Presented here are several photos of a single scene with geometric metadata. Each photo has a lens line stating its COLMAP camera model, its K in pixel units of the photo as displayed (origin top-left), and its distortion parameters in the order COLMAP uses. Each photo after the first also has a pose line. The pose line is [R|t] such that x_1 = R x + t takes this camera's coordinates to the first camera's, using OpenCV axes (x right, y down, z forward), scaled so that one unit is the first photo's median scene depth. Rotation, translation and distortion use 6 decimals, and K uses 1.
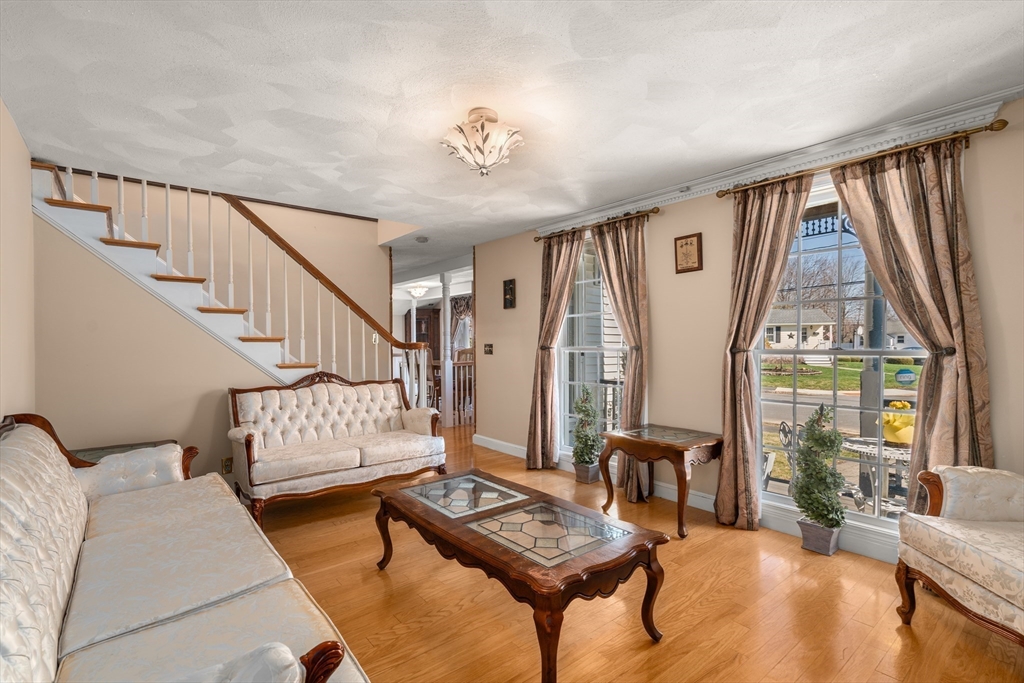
lens RADIAL K [[468.8, 0, 507.3], [0, 468.8, 346.2], [0, 0, 1]] dist [0.001485, -0.000514]
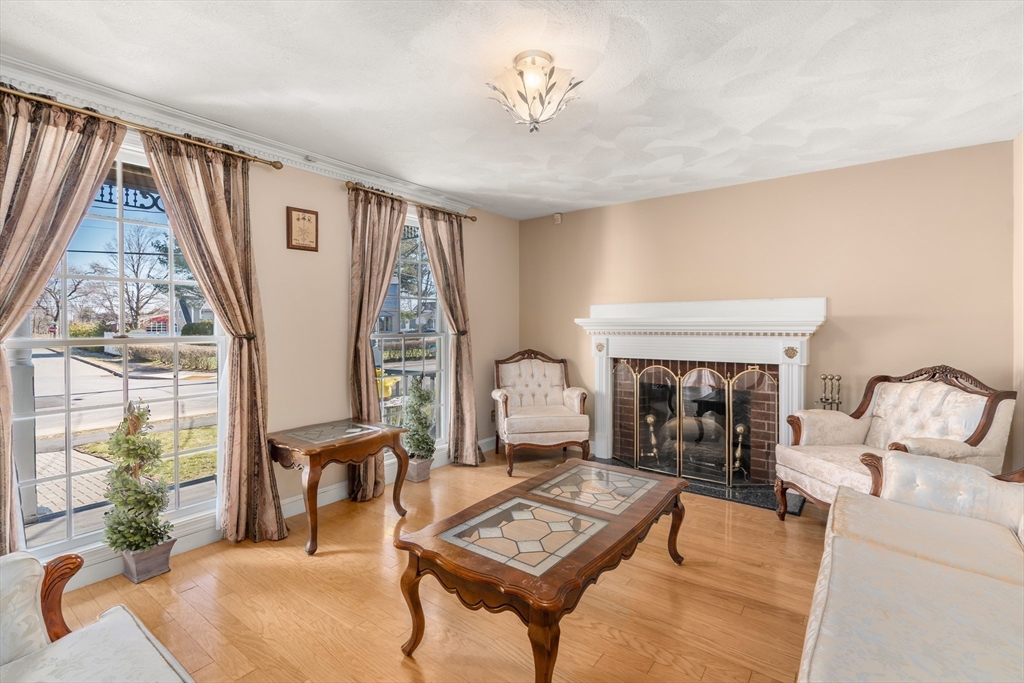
lens RADIAL K [[468.8, 0, 503.8], [0, 468.8, 325.1], [0, 0, 1]] dist [0.001485, -0.000514]
pose [[-0.227716, 0.001275, 0.973727, -0.626899], [0.008919, 0.999960, 0.000776, -0.014113], [-0.973687, 0.008861, -0.227718, 0.911483]]
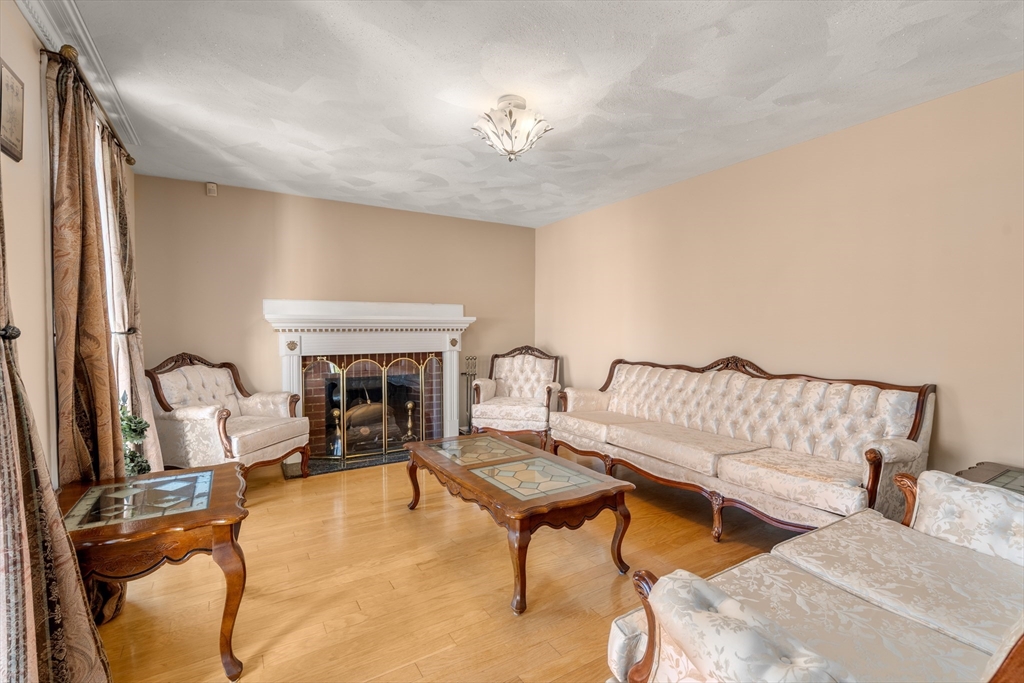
lens RADIAL K [[468.8, 0, 510.8], [0, 468.8, 342.0], [0, 0, 1]] dist [0.001485, -0.000514]
pose [[-0.990026, -0.003804, 0.140832, -0.140234], [0.001714, 0.999236, 0.039039, -0.005861], [-0.140873, 0.038891, -0.989264, 1.496372]]
